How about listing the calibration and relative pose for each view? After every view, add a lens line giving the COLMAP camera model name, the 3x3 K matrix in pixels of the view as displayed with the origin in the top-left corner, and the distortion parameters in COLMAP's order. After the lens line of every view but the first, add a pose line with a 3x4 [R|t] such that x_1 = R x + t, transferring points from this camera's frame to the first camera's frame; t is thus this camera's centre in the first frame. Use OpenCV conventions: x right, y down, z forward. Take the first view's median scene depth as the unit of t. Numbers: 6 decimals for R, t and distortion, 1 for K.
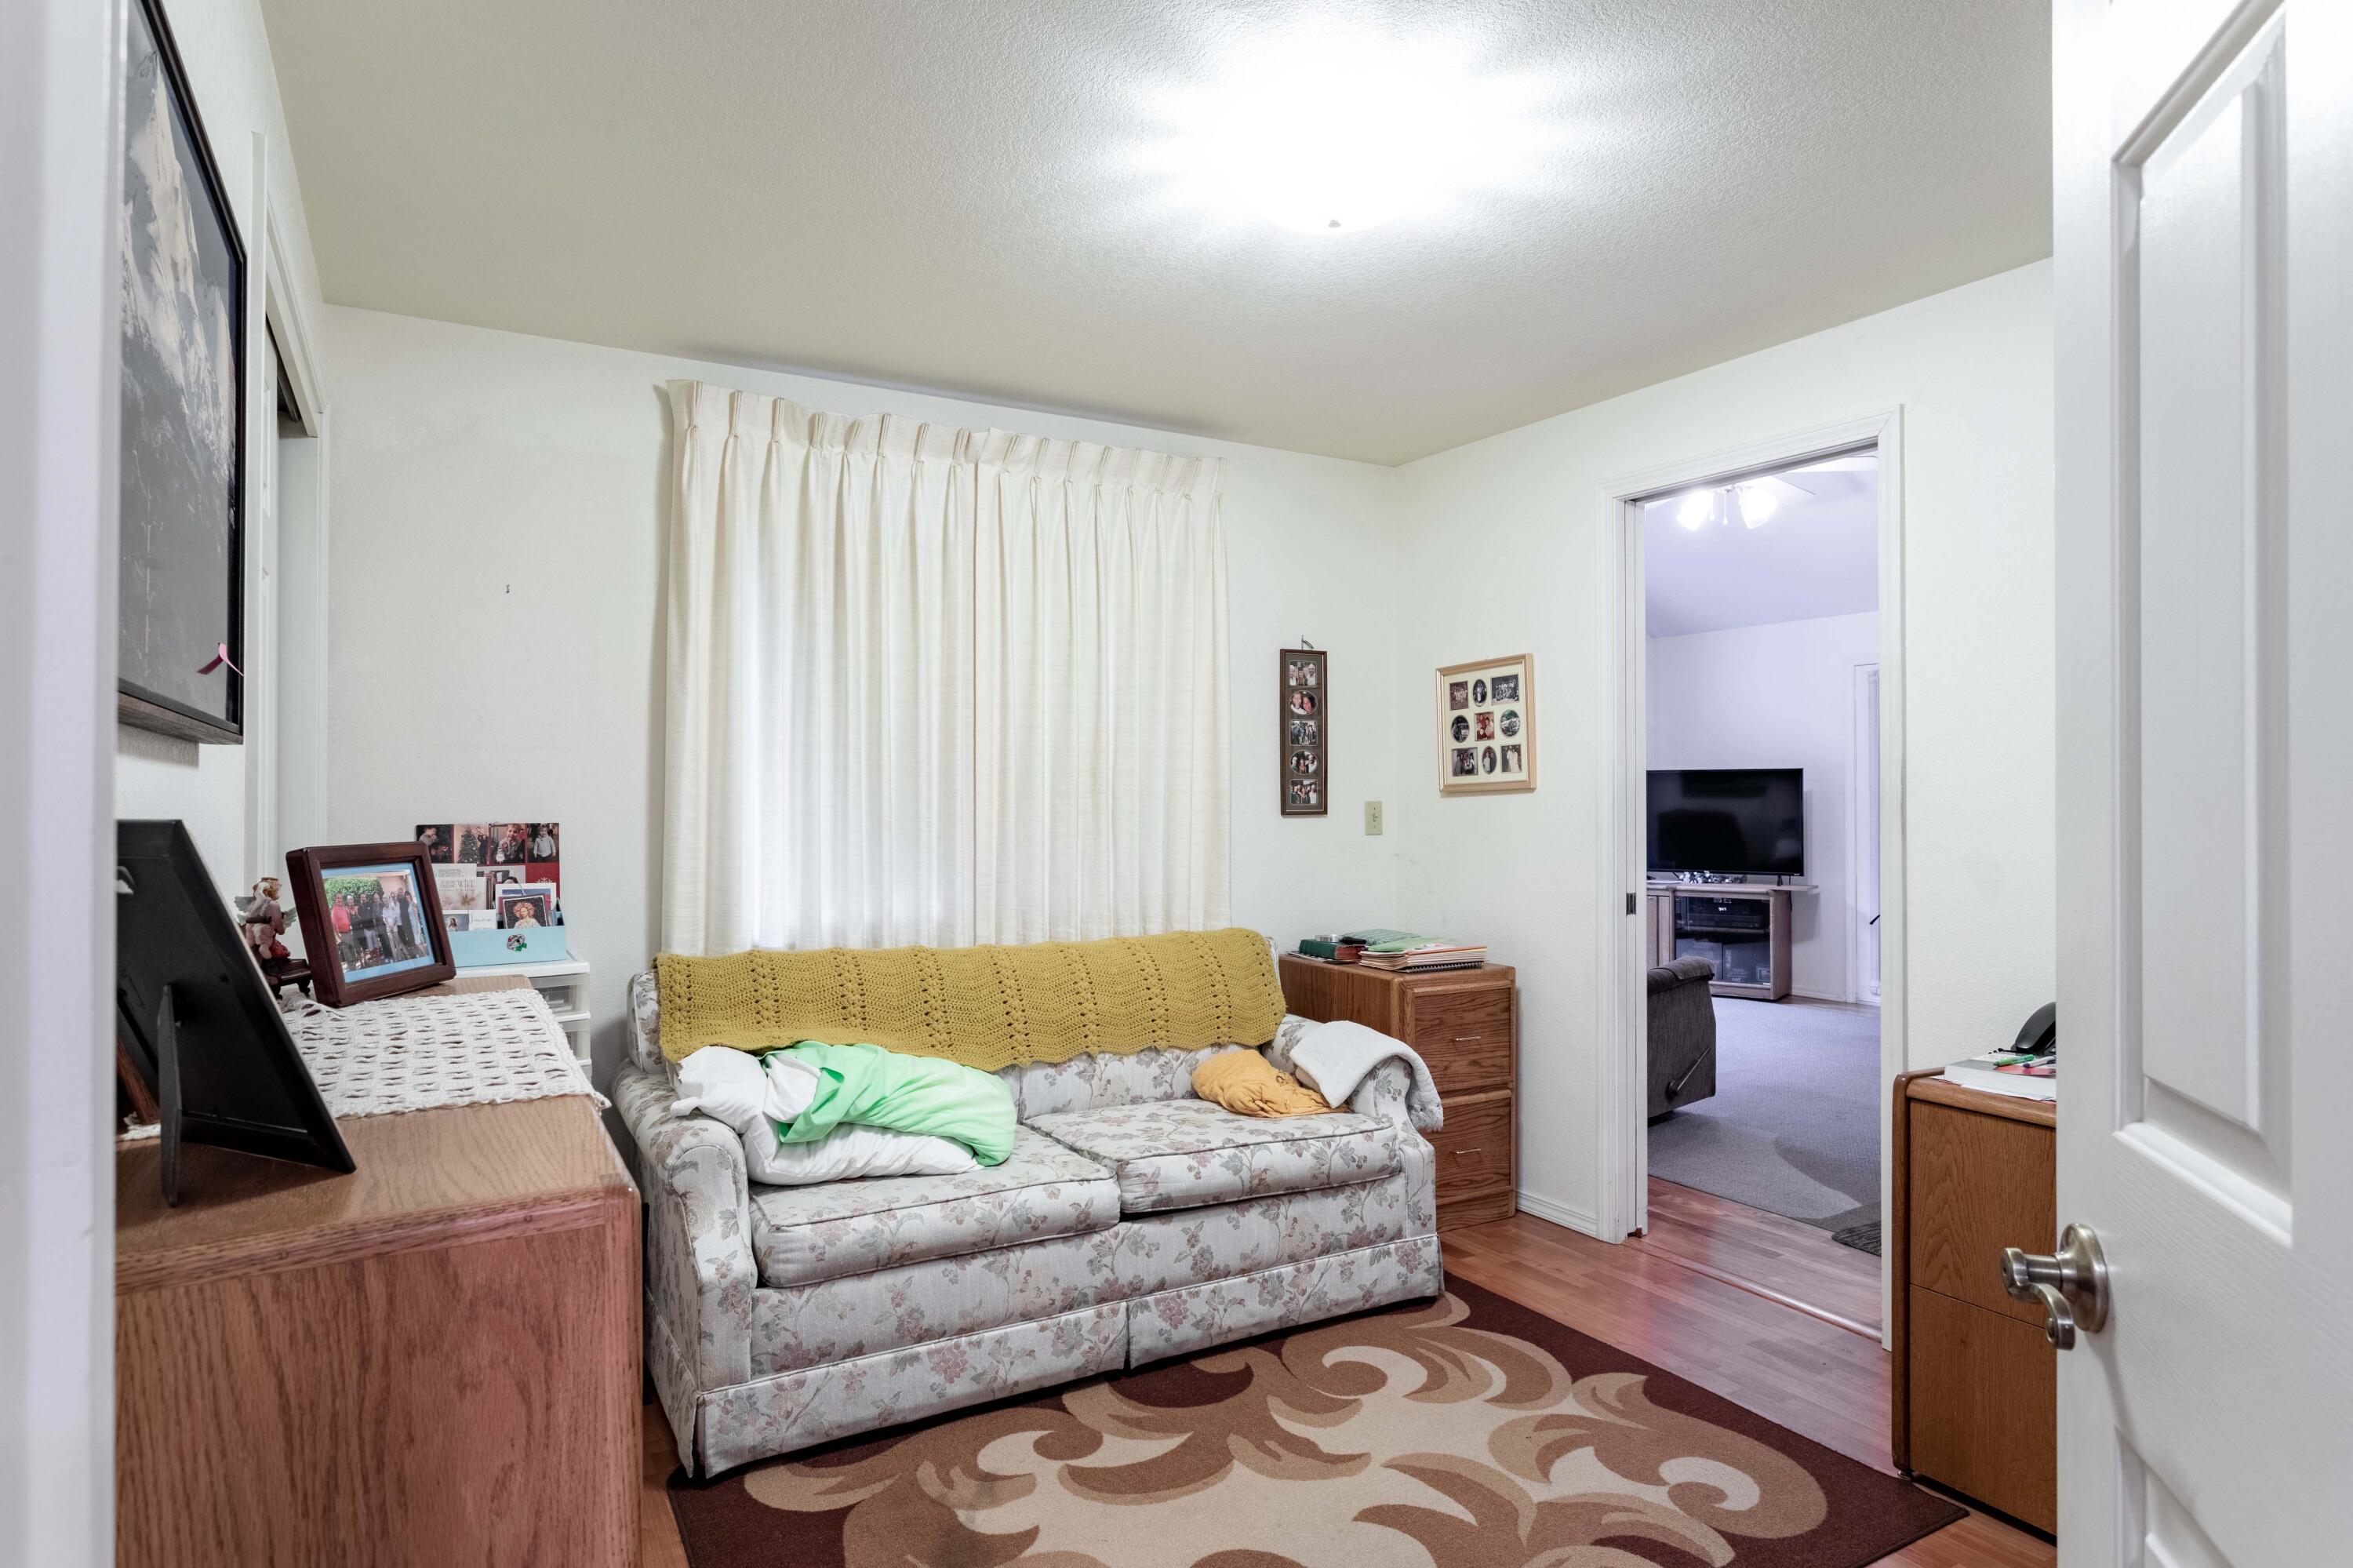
lens RADIAL K [[1336.9, 0, 1176.5], [0, 1336.9, 784.0], [0, 0, 1]] dist [-0.003664, -0.000141]
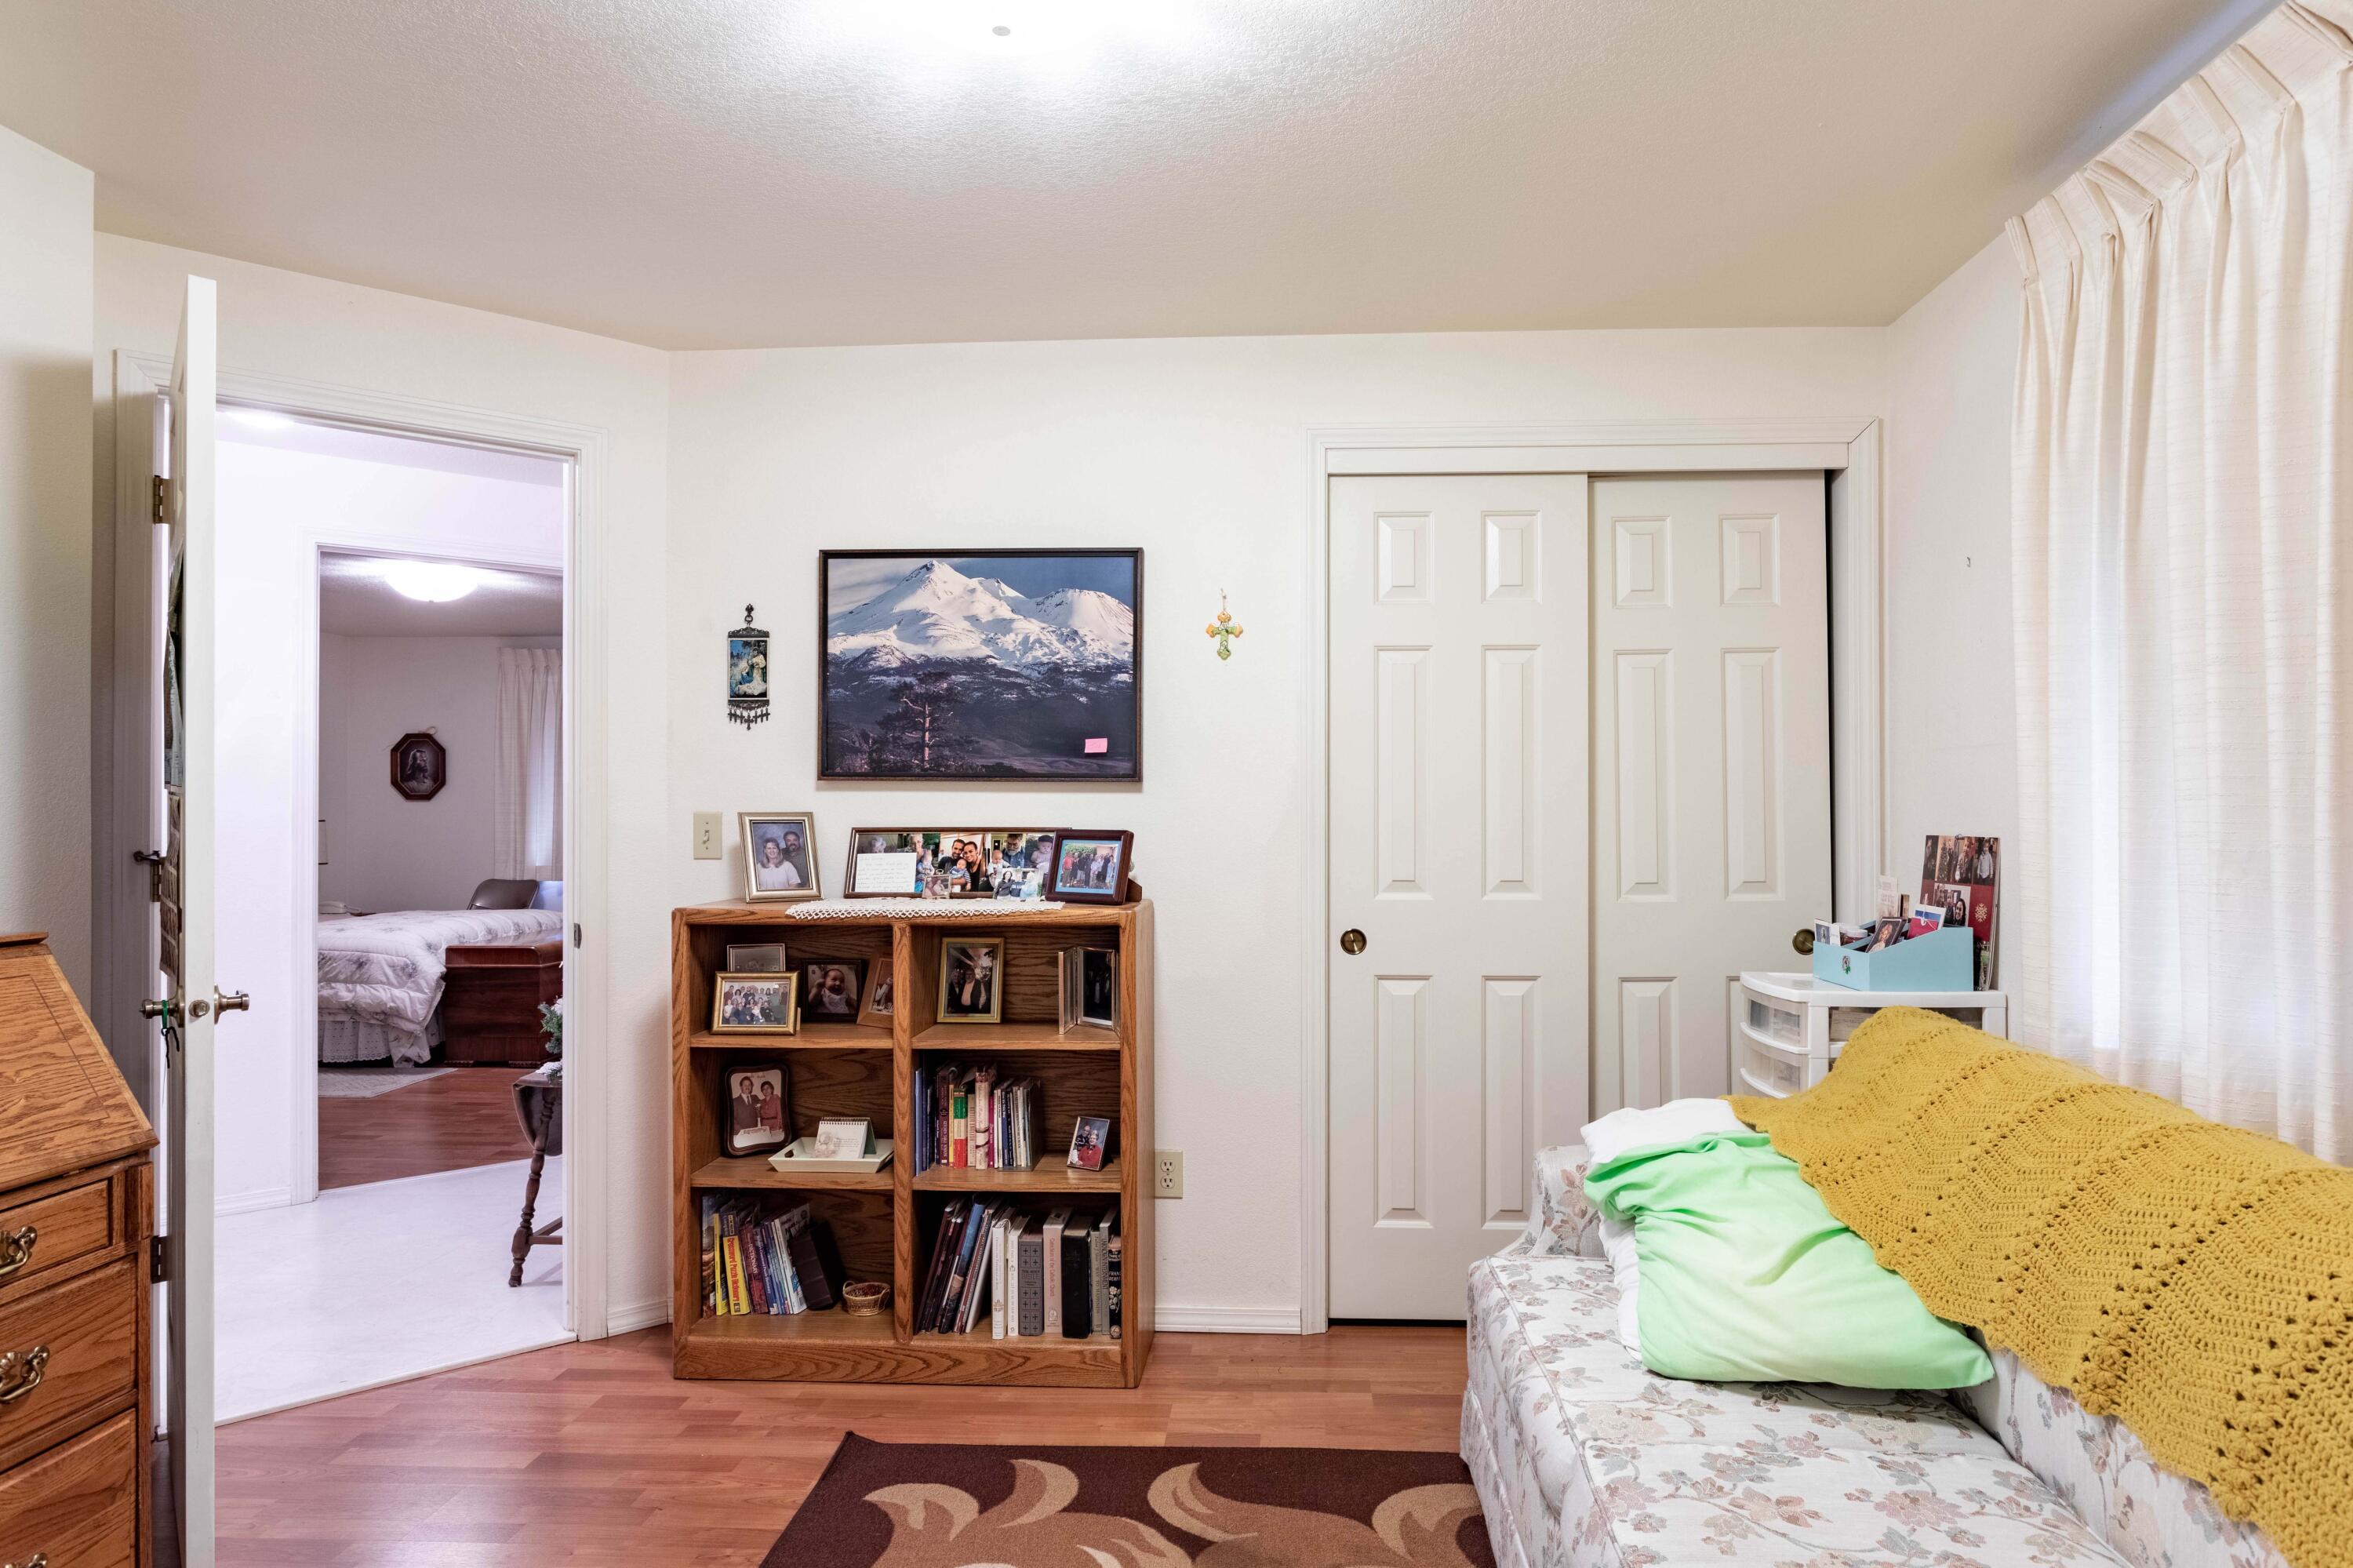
lens RADIAL K [[1364.7, 0, 1243.1], [0, 1364.7, 794.8], [0, 0, 1]] dist [-0.002648, 0.000000]
pose [[-0.534364, -0.002352, -0.845251, 0.518437], [0.011258, 0.999888, -0.009900, 0.007084], [0.845179, -0.014806, -0.534278, 1.149911]]
